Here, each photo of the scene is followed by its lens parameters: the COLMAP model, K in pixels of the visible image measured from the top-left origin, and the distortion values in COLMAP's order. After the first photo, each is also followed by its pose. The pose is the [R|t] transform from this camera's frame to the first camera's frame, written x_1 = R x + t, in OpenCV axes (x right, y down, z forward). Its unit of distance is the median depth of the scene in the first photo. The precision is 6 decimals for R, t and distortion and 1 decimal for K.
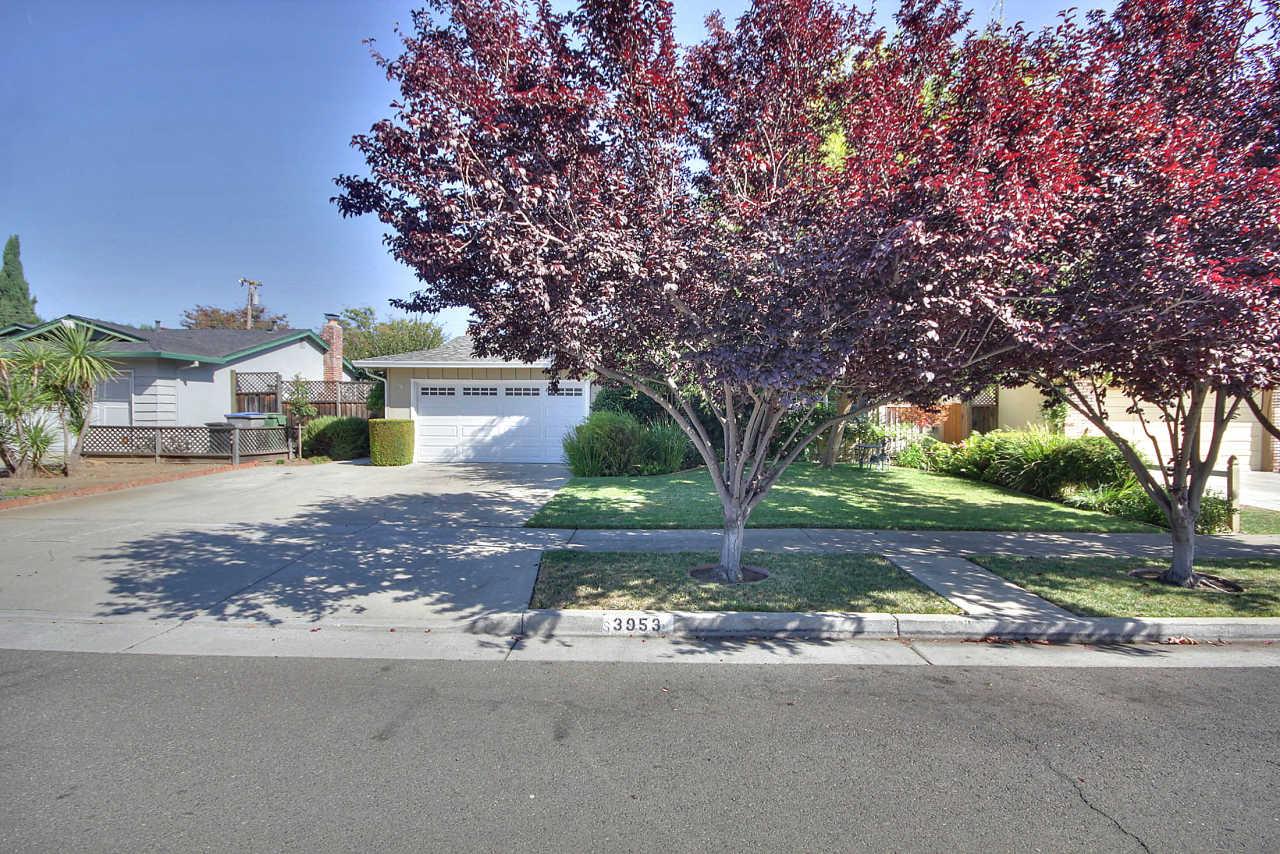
lens RADIAL K [[598.5, 0, 634.4], [0, 598.5, 425.6], [0, 0, 1]] dist [0.010488, -0.007562]
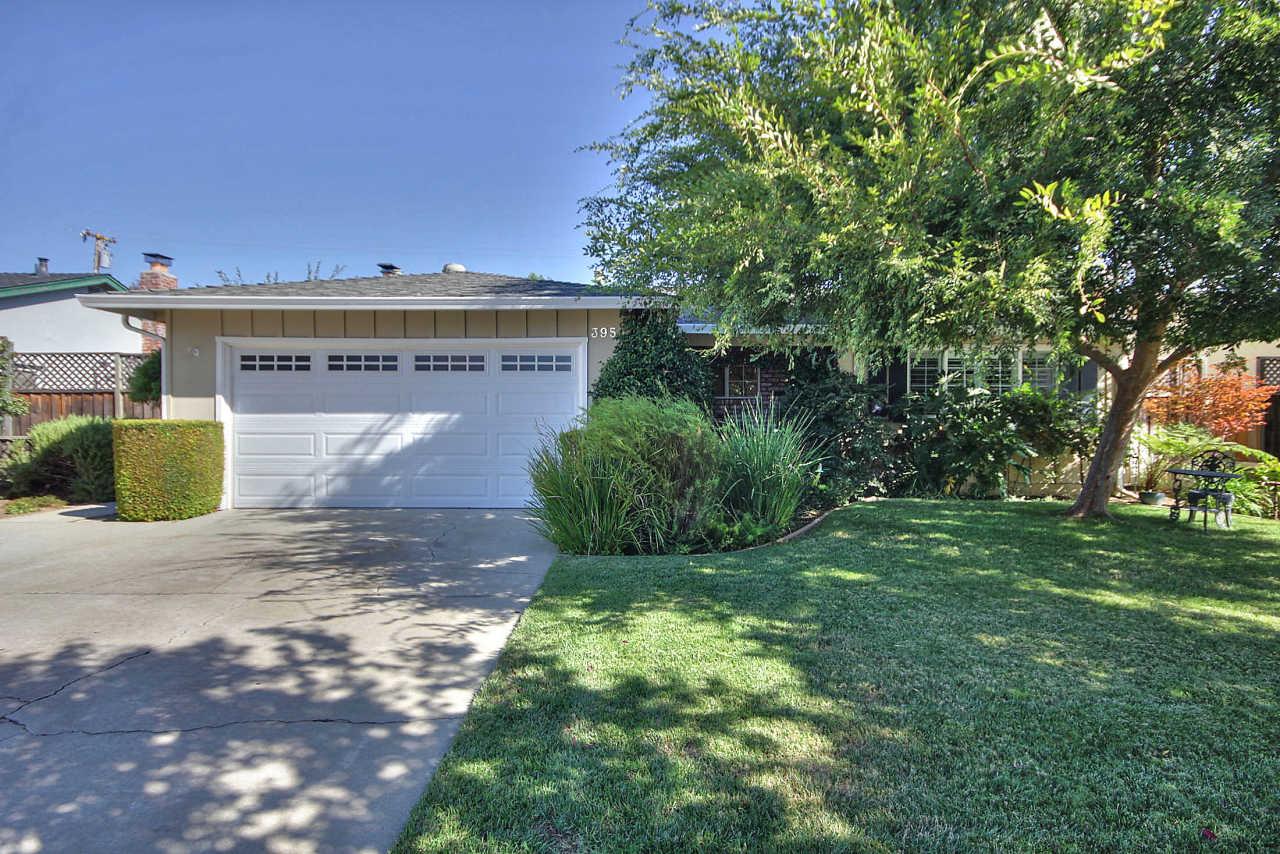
lens RADIAL K [[598.5, 0, 648.2], [0, 598.5, 430.9], [0, 0, 1]] dist [0.010488, -0.007562]
pose [[0.998426, -0.005423, 0.055821, -0.051587], [0.005832, 0.999957, -0.007160, 0.003781], [-0.055780, 0.007475, 0.998415, 0.502234]]
